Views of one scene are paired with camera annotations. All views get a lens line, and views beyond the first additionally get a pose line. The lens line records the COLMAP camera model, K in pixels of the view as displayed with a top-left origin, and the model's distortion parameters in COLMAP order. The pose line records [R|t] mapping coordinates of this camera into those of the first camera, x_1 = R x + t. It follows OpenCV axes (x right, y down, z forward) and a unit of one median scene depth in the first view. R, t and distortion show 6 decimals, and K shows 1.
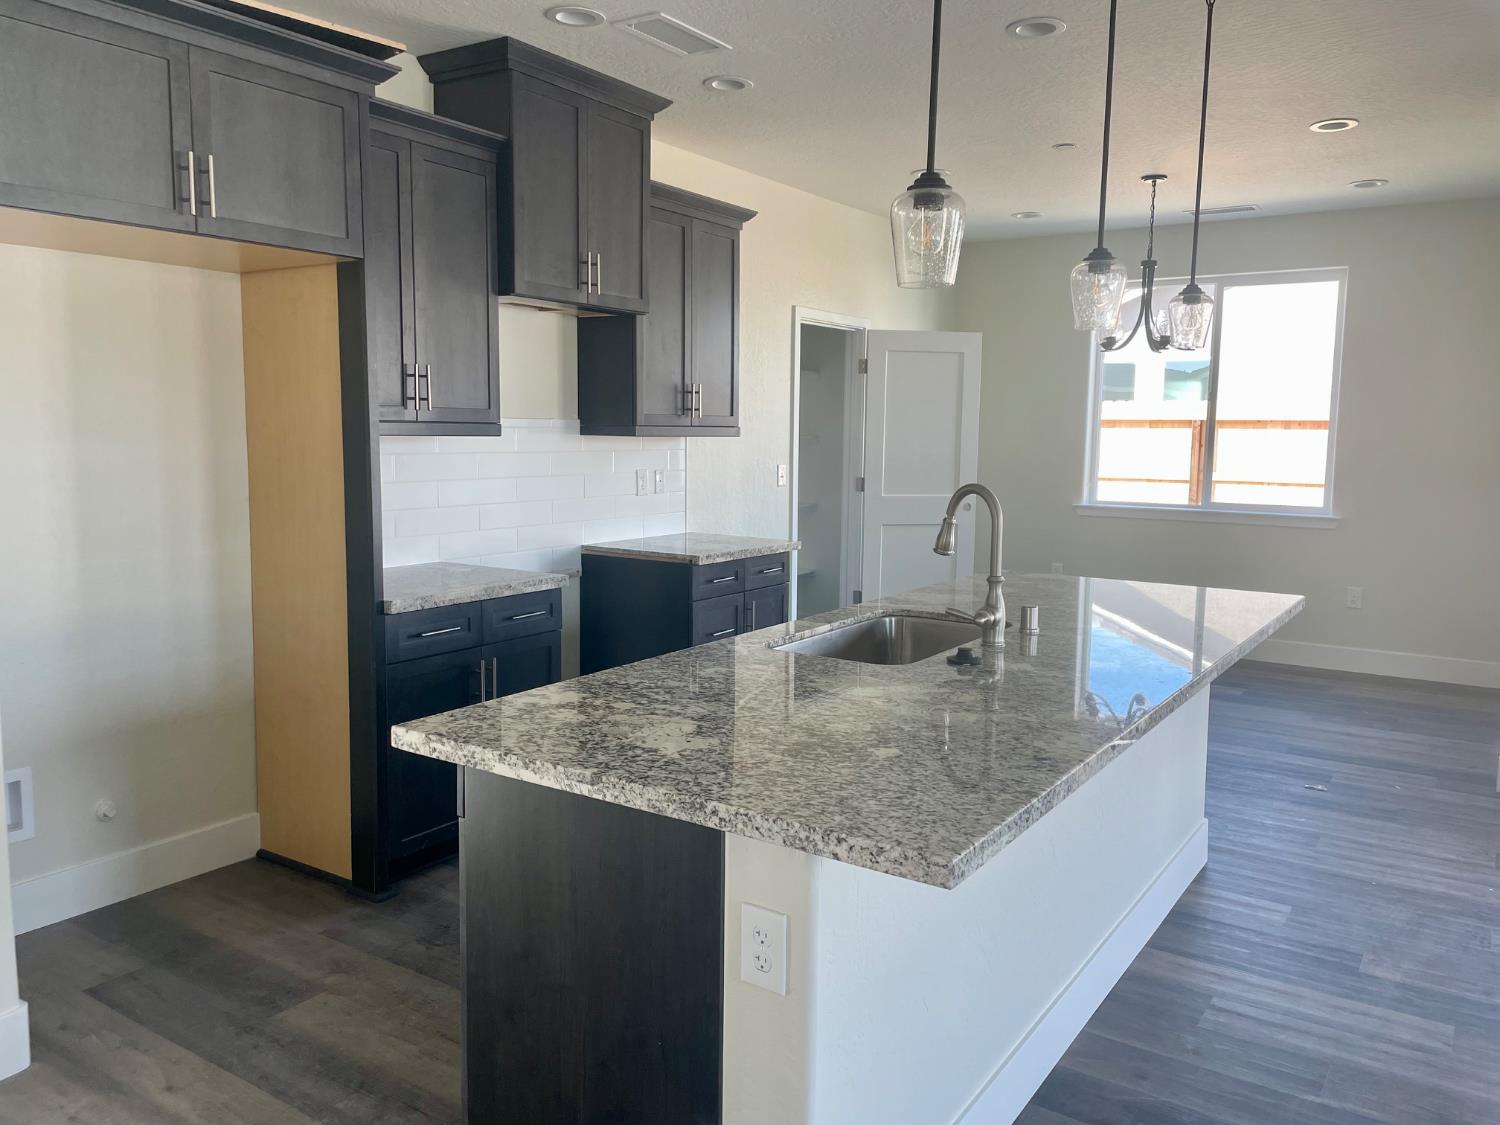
lens RADIAL K [[1131.5, 0, 750.5], [0, 1131.5, 575.2], [0, 0, 1]] dist [-0.006622, -0.011073]
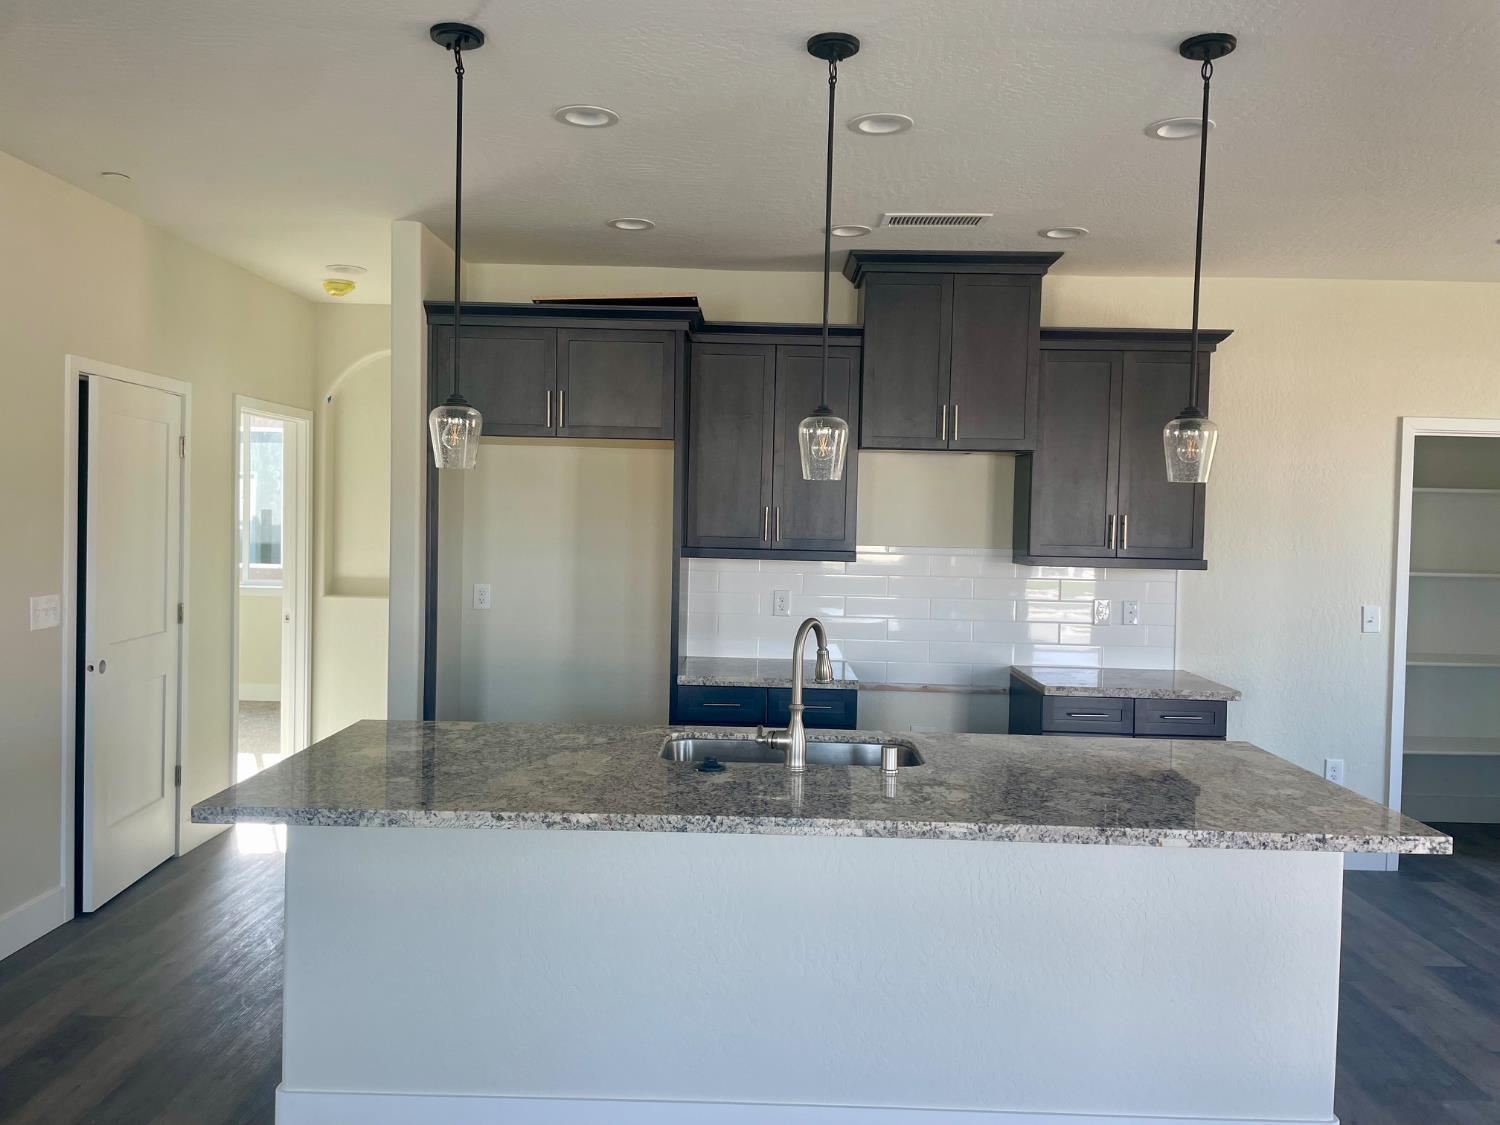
lens RADIAL K [[1131.5, 0, 751.2], [0, 1131.5, 553.0], [0, 0, 1]] dist [-0.006622, -0.011073]
pose [[0.547976, 0.010733, -0.836425, 0.572487], [-0.121639, 0.990312, -0.066983, -0.027960], [0.827602, 0.138447, 0.543973, 0.186623]]
